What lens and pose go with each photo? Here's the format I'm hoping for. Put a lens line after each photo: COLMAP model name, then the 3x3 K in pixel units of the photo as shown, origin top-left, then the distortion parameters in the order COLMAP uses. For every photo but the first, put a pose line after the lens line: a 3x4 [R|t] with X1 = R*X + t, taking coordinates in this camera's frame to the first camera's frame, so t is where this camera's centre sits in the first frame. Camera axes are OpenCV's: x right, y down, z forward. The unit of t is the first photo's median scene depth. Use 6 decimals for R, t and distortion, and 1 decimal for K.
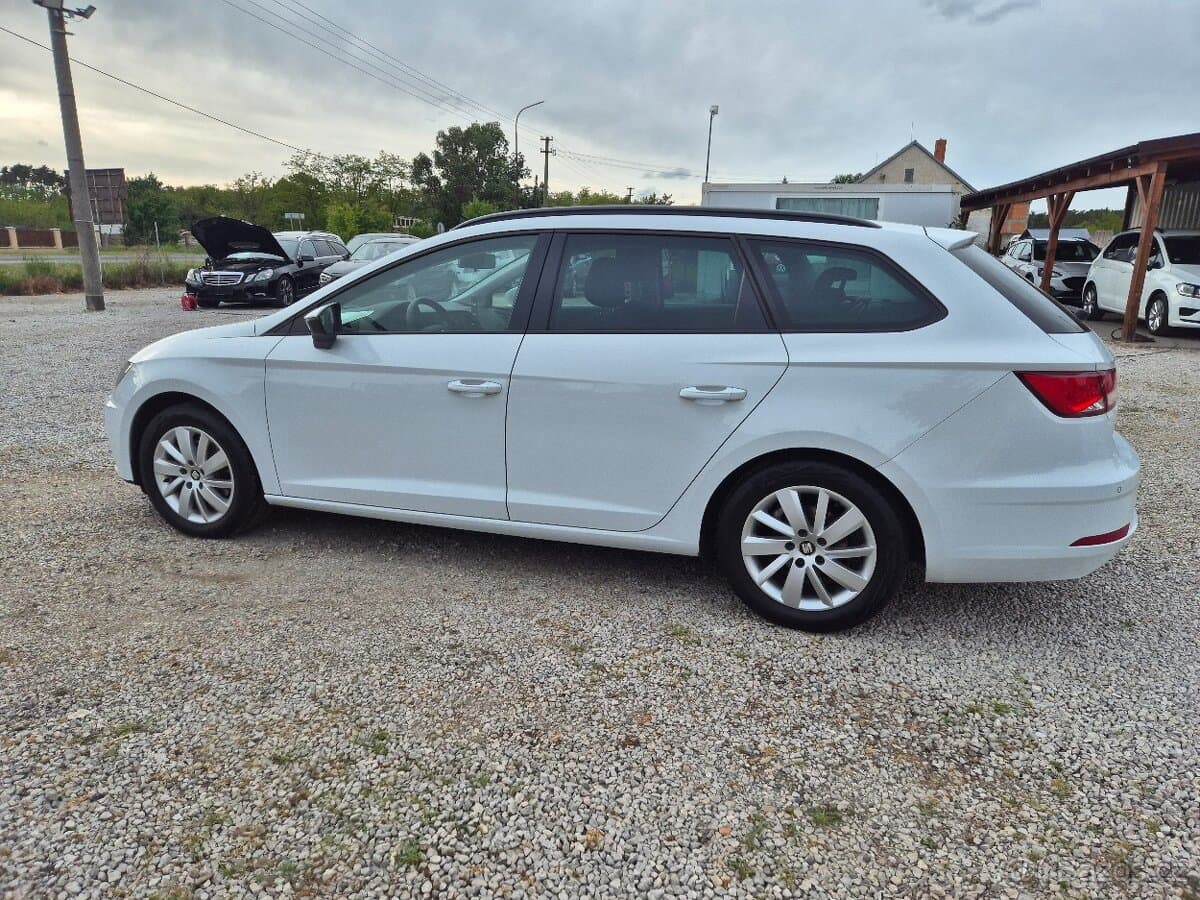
lens RADIAL K [[811.1, 0, 609.4], [0, 811.1, 451.0], [0, 0, 1]] dist [0.070776, -0.058331]
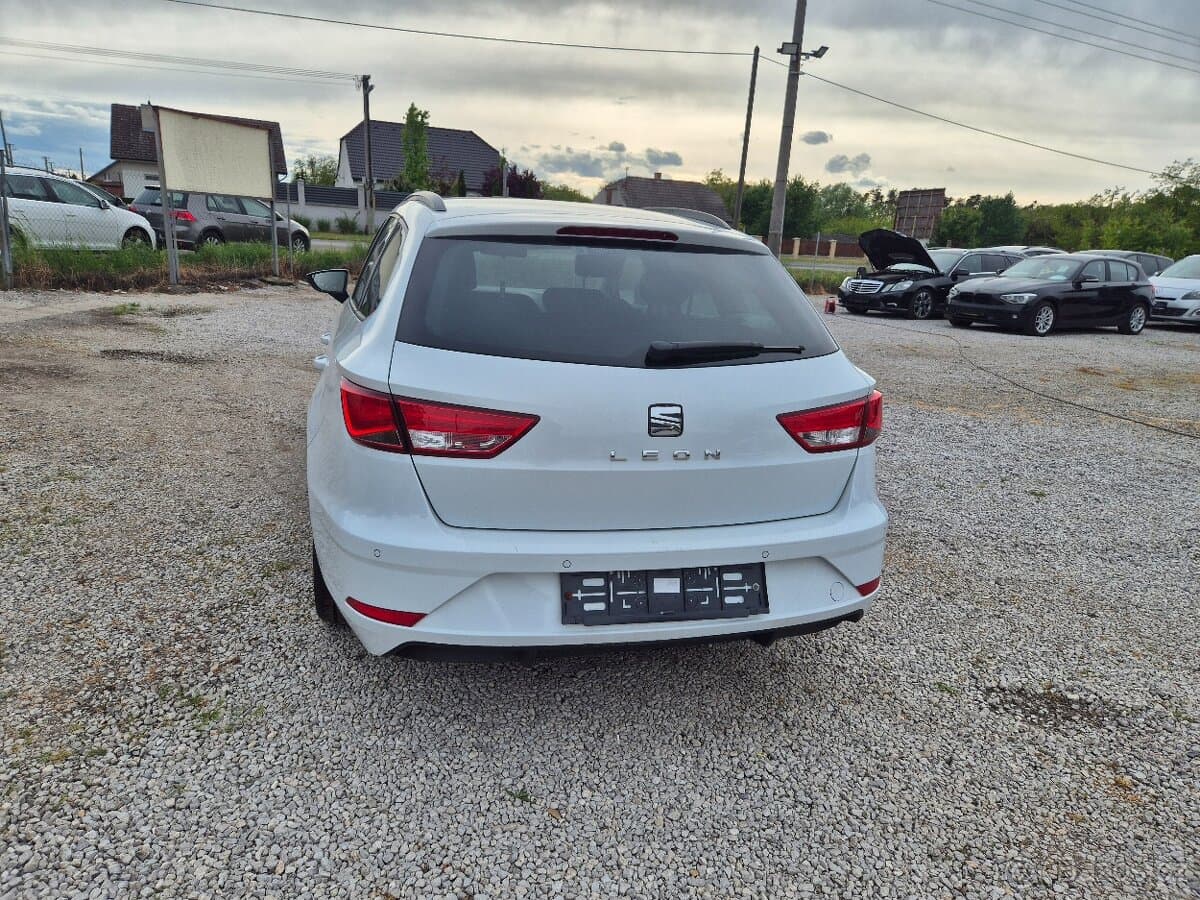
lens RADIAL K [[811.1, 0, 590.2], [0, 811.1, 451.3], [0, 0, 1]] dist [0.070776, -0.058331]
pose [[0.560245, 0.231426, -0.795341, 0.931694], [-0.248130, 0.962974, 0.105419, -0.121448], [0.790290, 0.138288, 0.596925, 0.498903]]
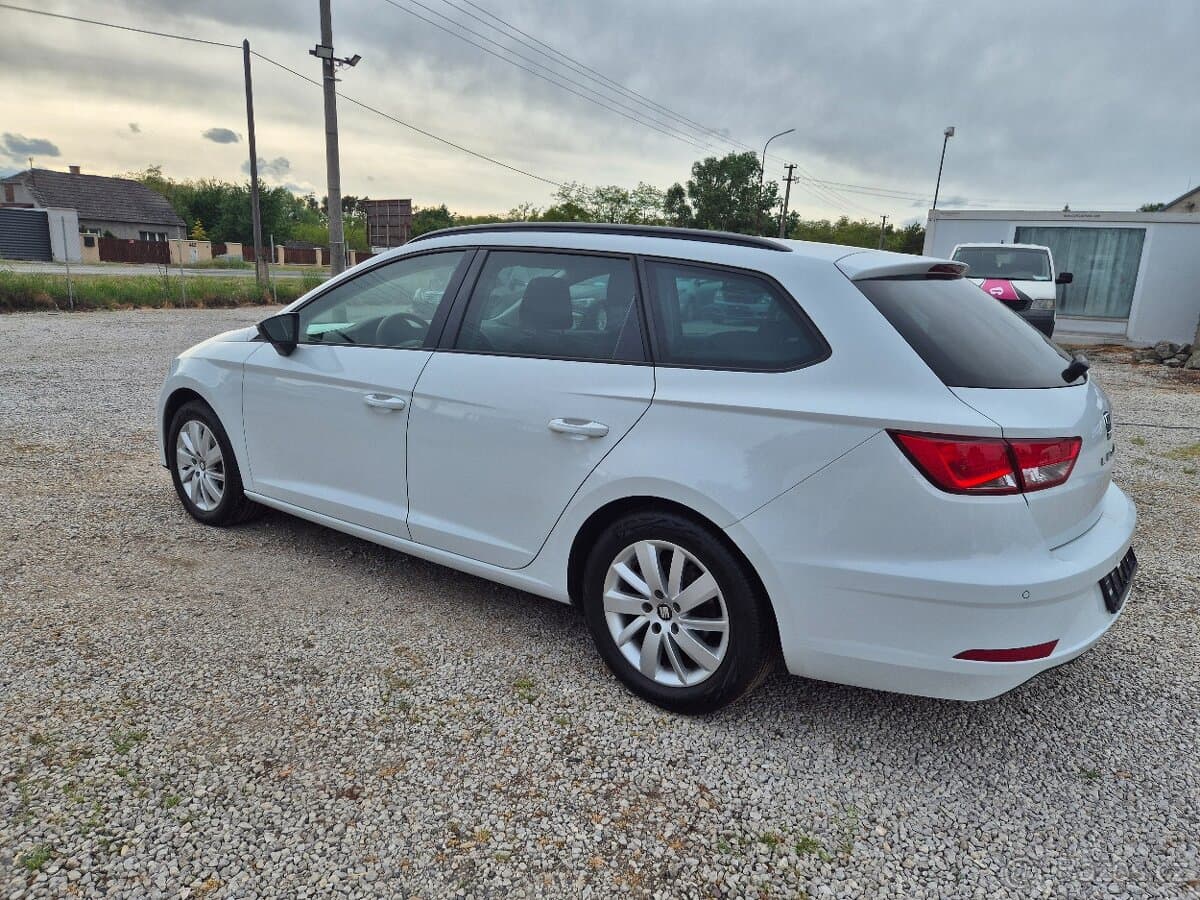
lens RADIAL K [[811.1, 0, 609.2], [0, 811.1, 457.5], [0, 0, 1]] dist [0.070776, -0.058331]
pose [[0.953736, 0.092290, -0.286129, 0.327411], [-0.099528, 0.994976, -0.010825, -0.023841], [0.283693, 0.038802, 0.958130, 0.110527]]
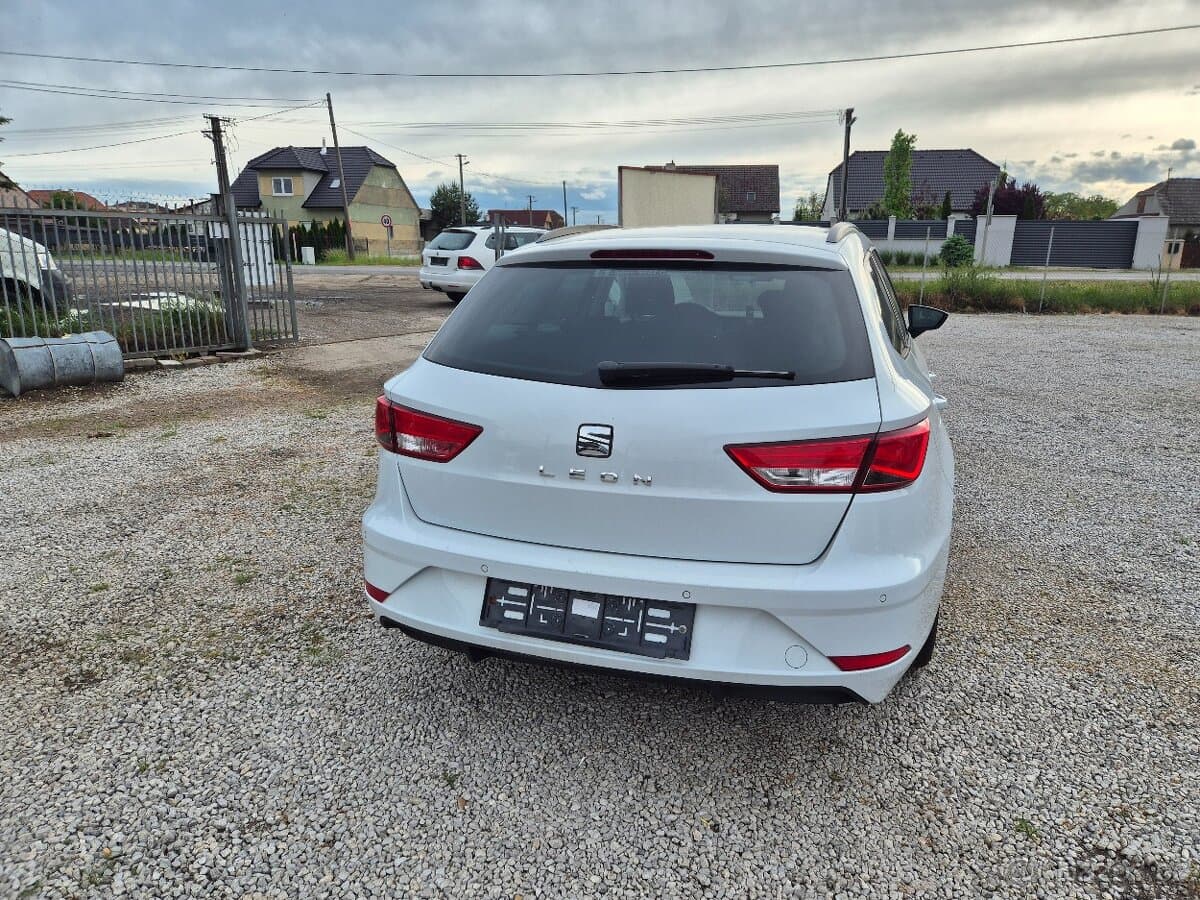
lens RADIAL K [[811.1, 0, 605.6], [0, 811.1, 445.7], [0, 0, 1]] dist [0.070776, -0.058331]
pose [[0.035978, 0.221813, -0.974425, 1.048010], [-0.247835, 0.946577, 0.206323, -0.206581], [0.968134, 0.234074, 0.089029, 0.822918]]
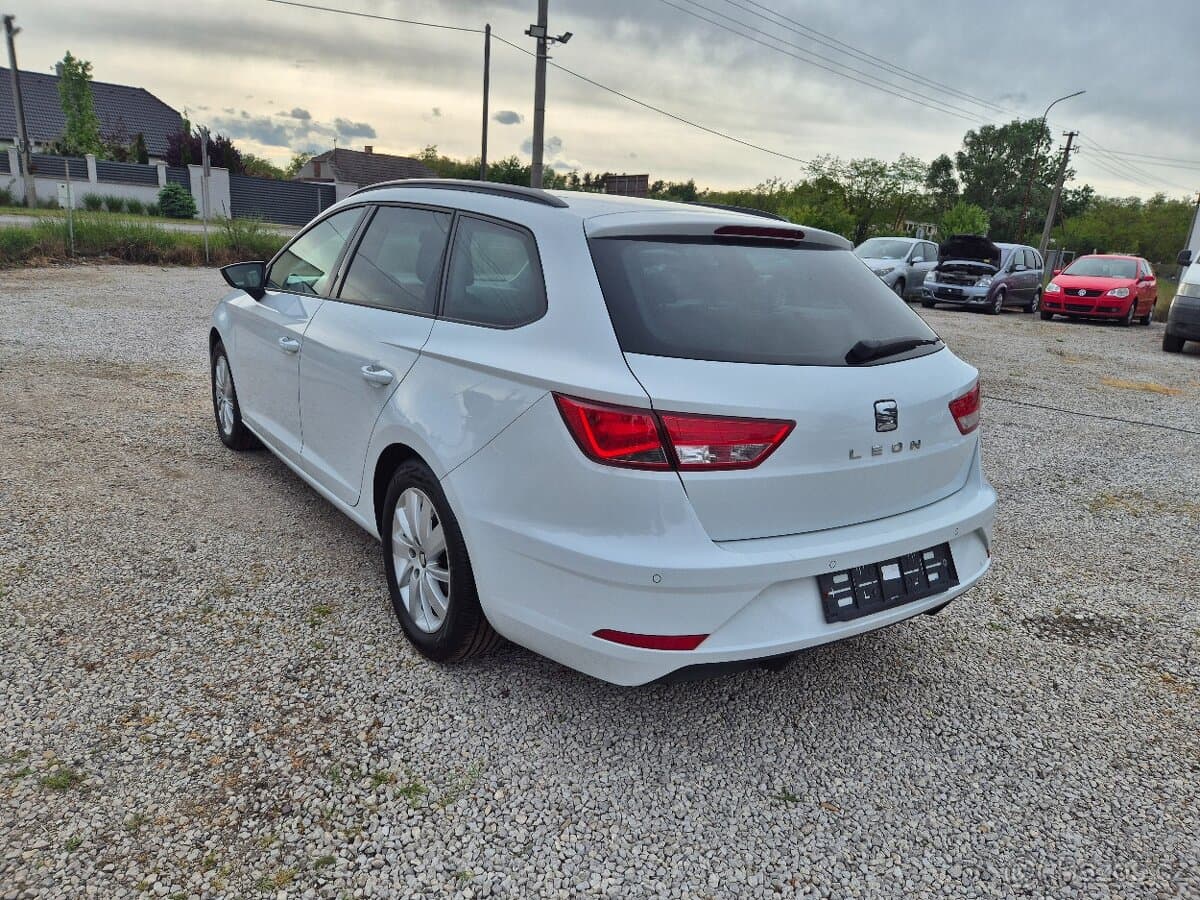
lens RADIAL K [[811.1, 0, 596.7], [0, 811.1, 456.1], [0, 0, 1]] dist [0.070776, -0.058331]
pose [[0.813231, 0.191905, -0.549389, 0.676106], [-0.192069, 0.979672, 0.057895, -0.062783], [0.549331, 0.058439, 0.833559, 0.273105]]
